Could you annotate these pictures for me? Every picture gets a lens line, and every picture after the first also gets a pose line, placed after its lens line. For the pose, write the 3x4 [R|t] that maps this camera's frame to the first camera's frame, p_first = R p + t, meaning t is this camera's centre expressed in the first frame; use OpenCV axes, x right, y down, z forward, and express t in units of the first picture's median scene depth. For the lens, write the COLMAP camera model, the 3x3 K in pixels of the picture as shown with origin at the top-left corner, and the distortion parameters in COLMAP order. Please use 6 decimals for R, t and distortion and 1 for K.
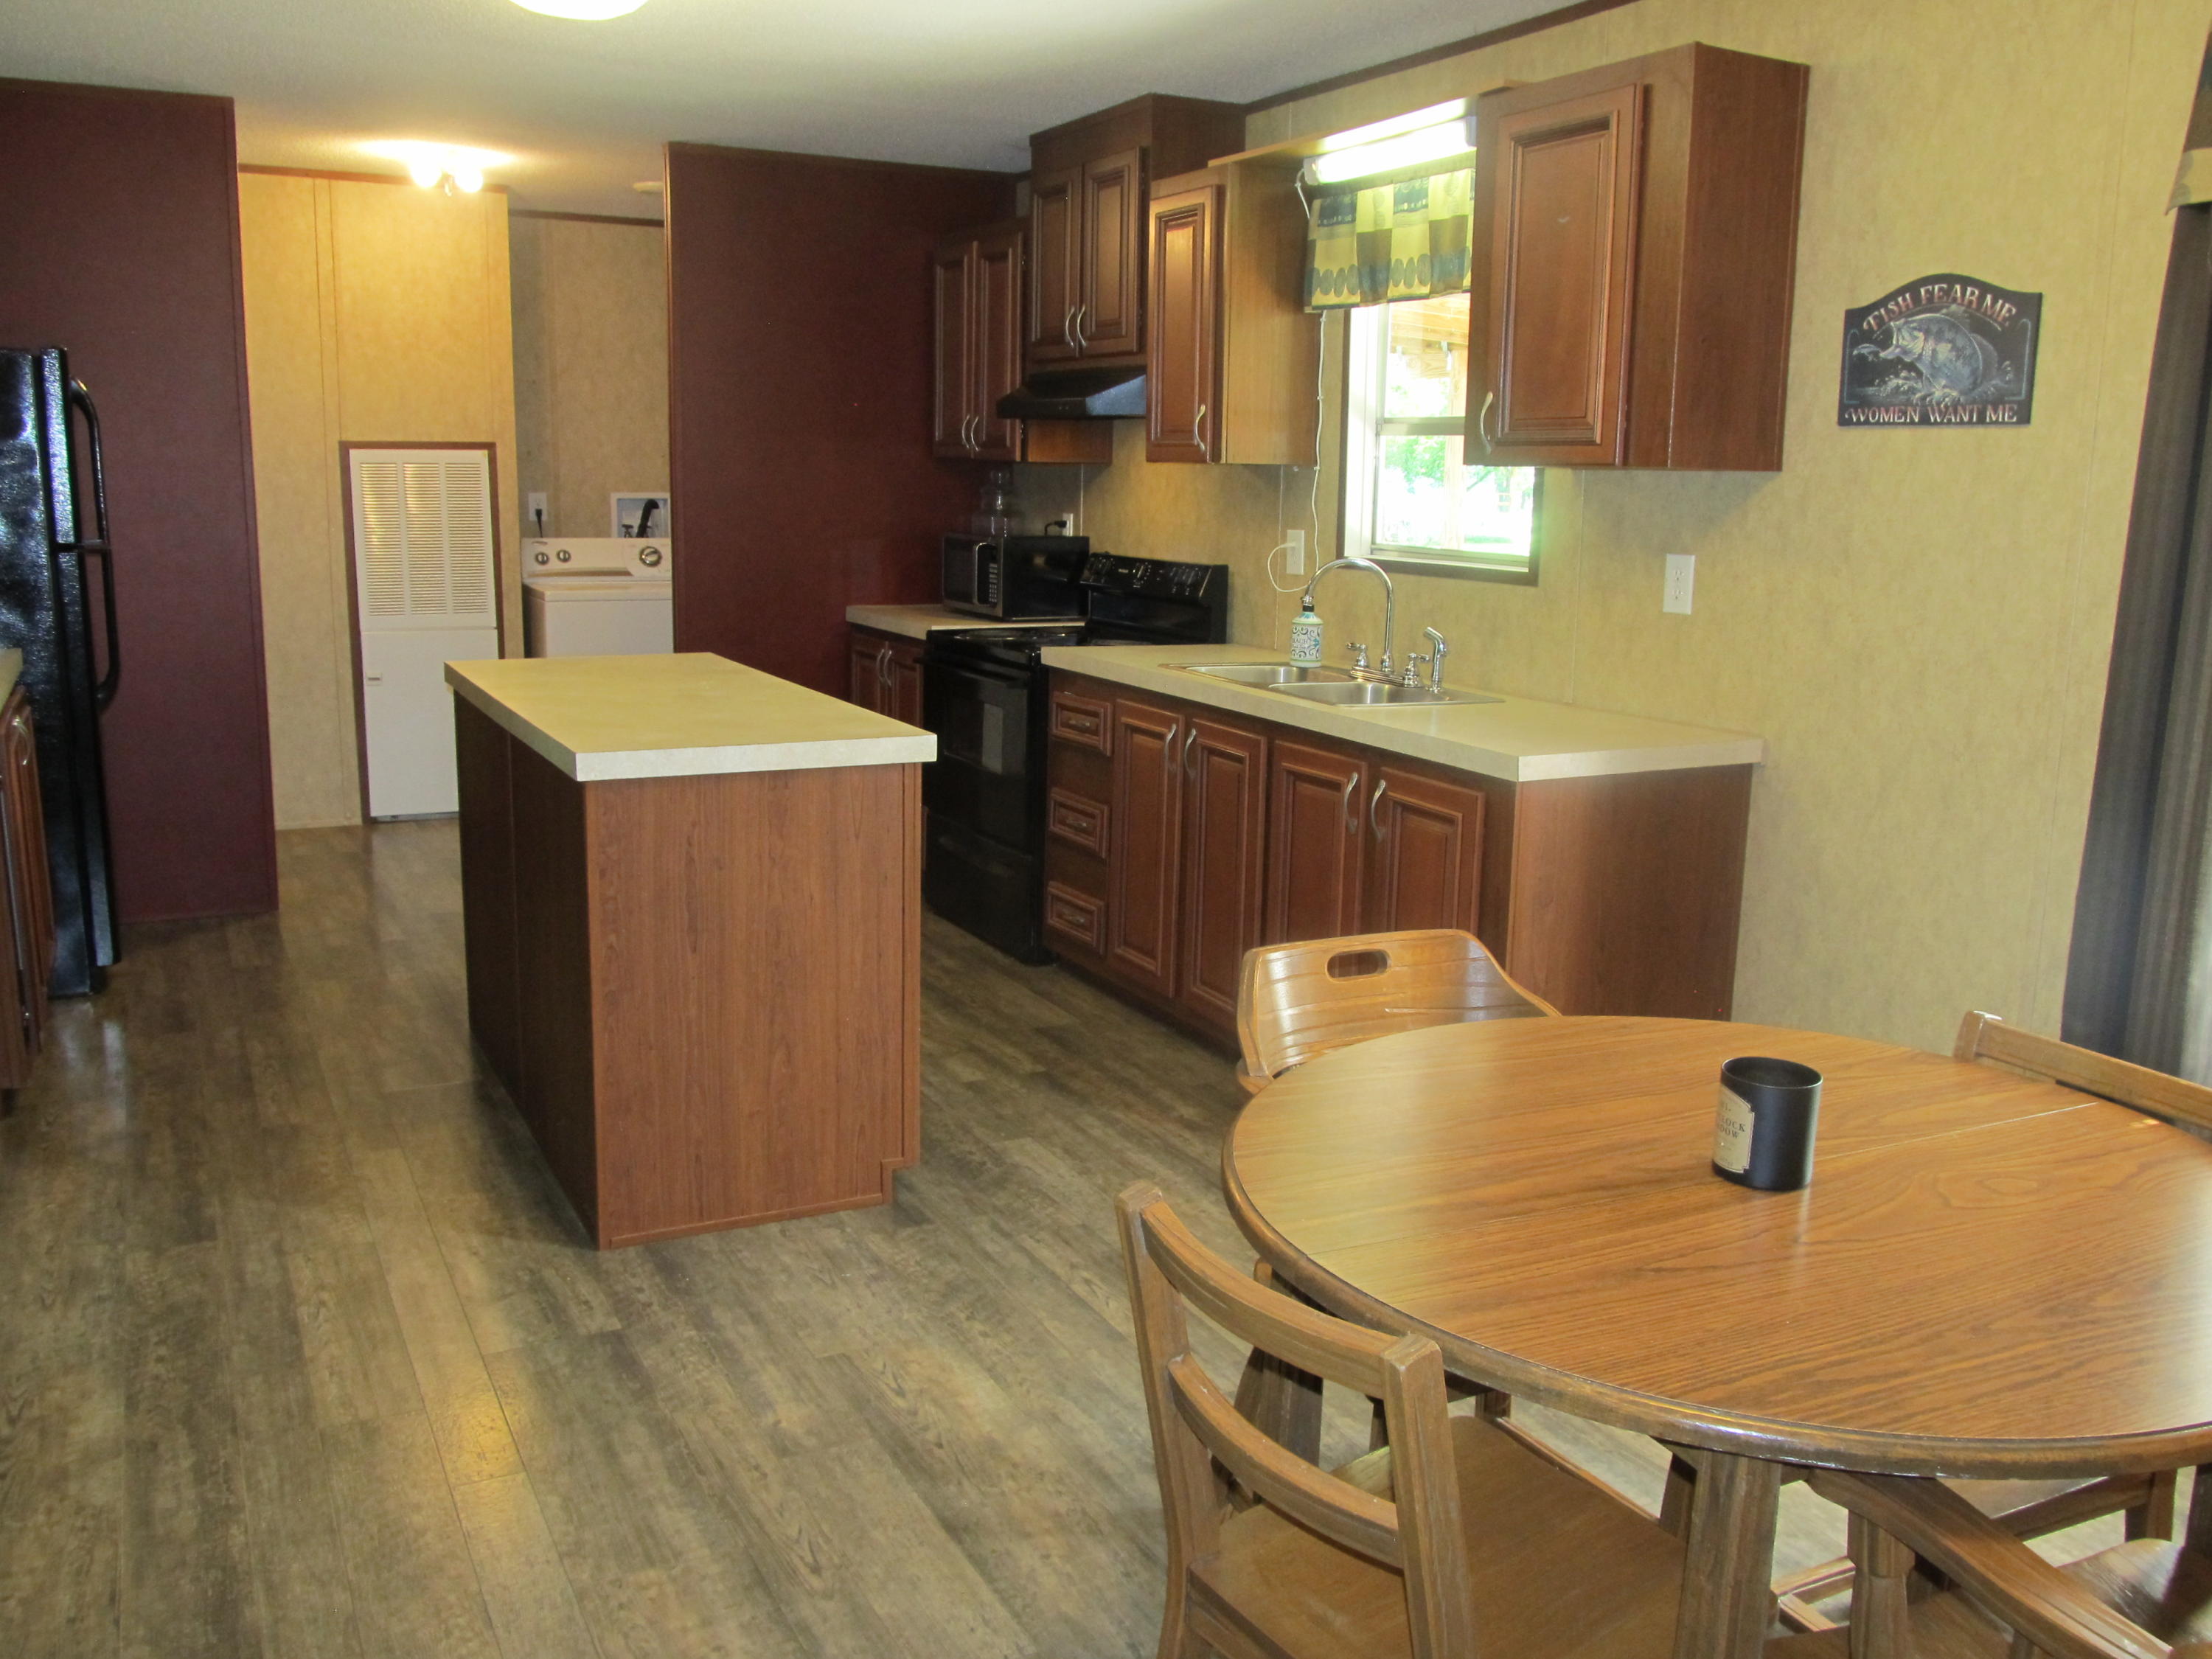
lens RADIAL K [[1832.0, 0, 1093.1], [0, 1832.0, 824.6], [0, 0, 1]] dist [-0.063173, 0.017949]
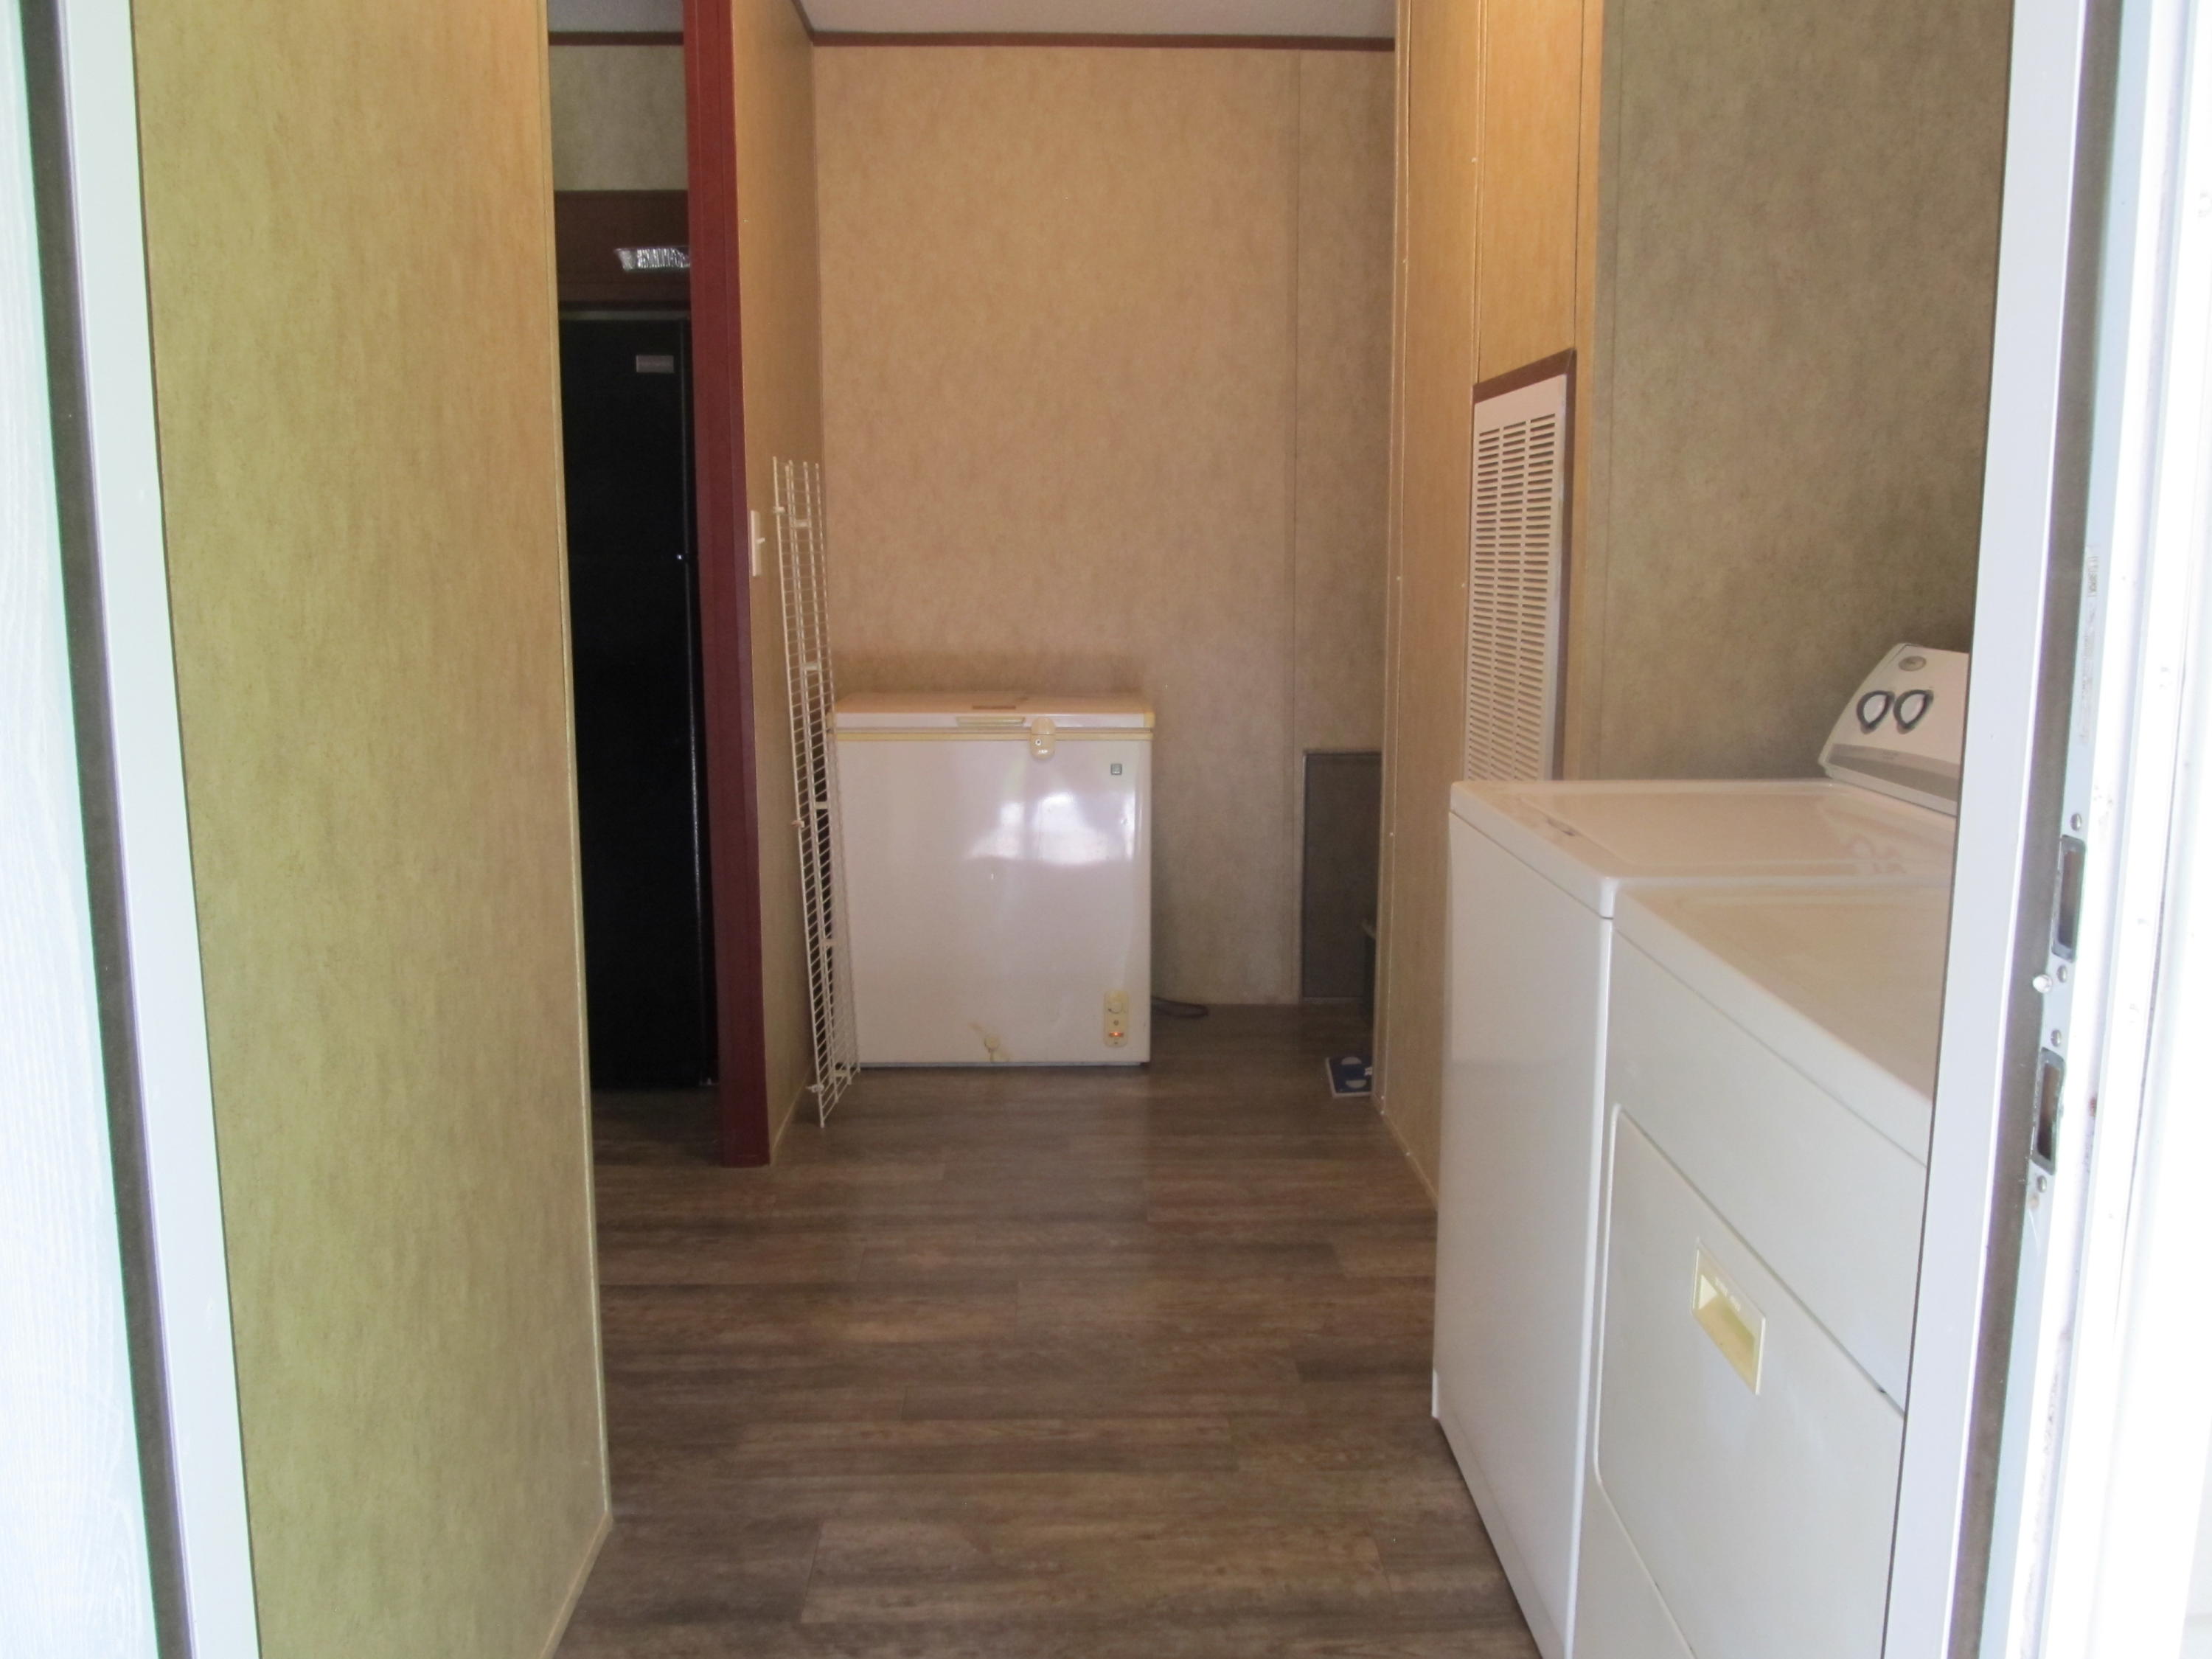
lens RADIAL K [[1832.0, 0, 1103.4], [0, 1832.0, 831.5], [0, 0, 1]] dist [-0.063173, 0.017949]
pose [[-0.429691, 0.122259, -0.894661, 0.659626], [-0.188654, 0.956772, 0.221354, -0.173526], [0.883049, 0.263895, -0.388051, 1.252386]]
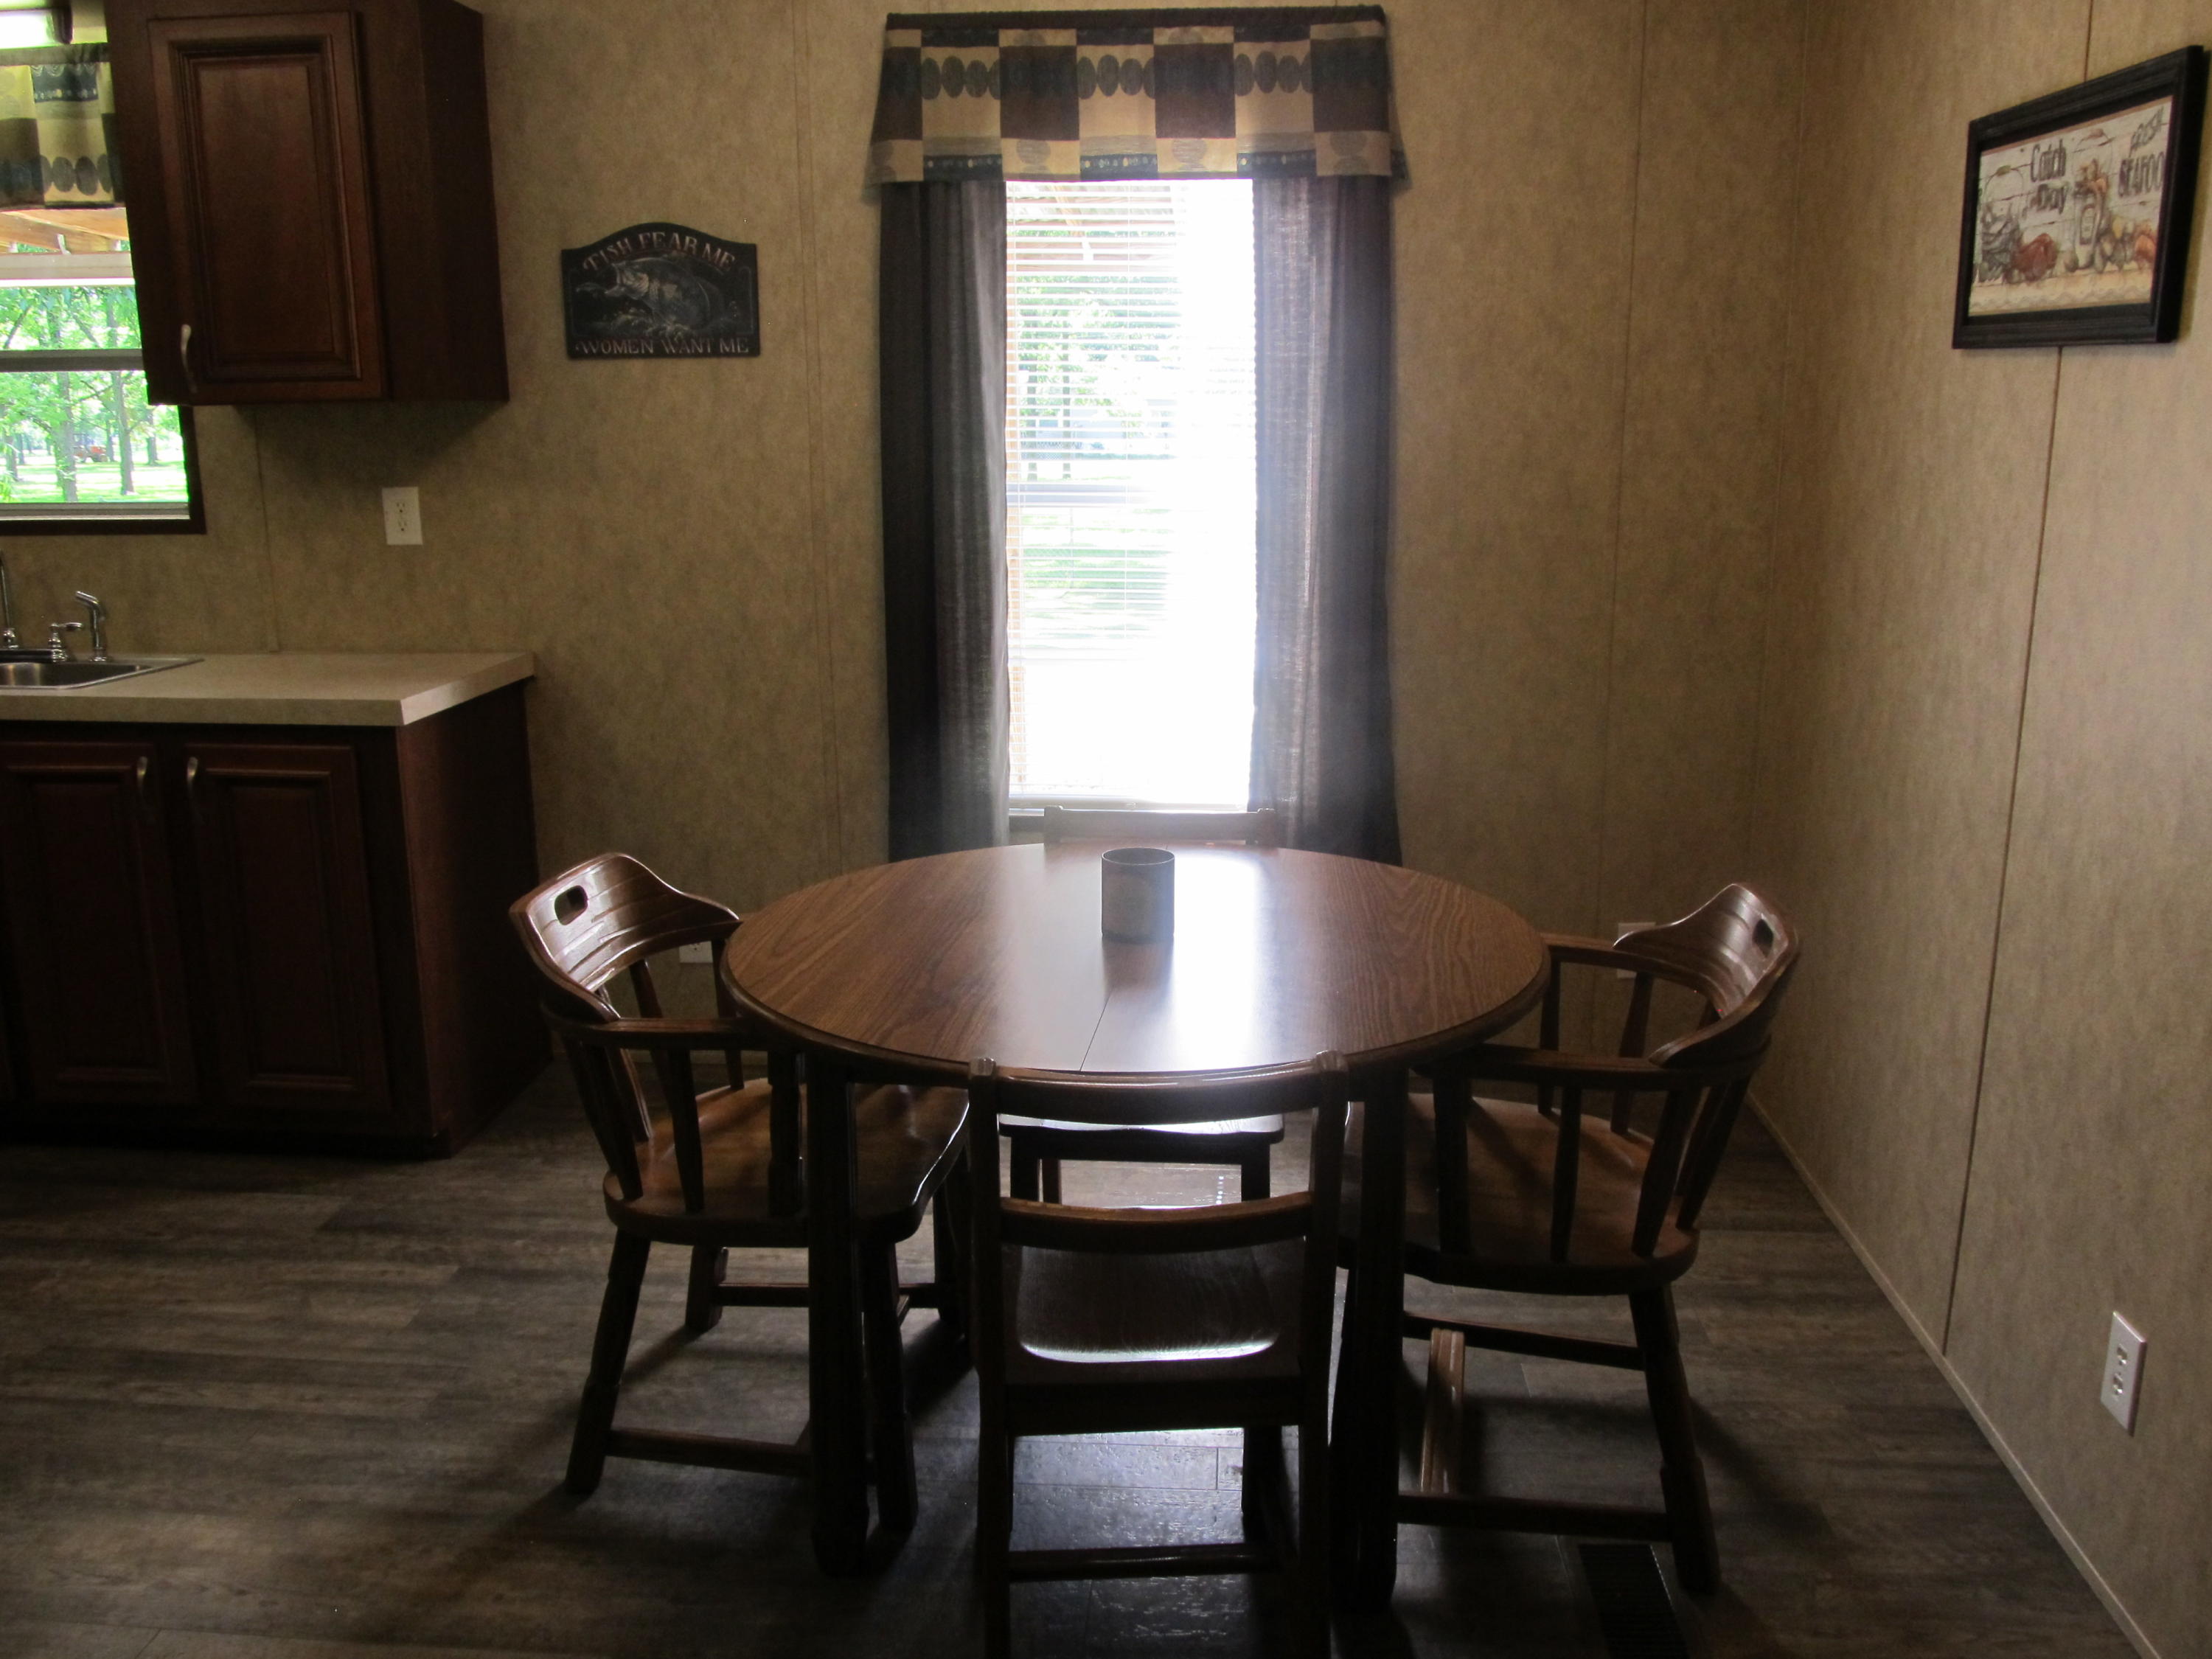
lens RADIAL K [[1832.0, 0, 1097.2], [0, 1832.0, 834.5], [0, 0, 1]] dist [-0.063173, 0.017949]
pose [[0.518580, -0.213342, 0.827985, -0.407837], [0.175112, 0.974345, 0.141378, -0.039967], [-0.836905, 0.071674, 0.542635, 0.163224]]
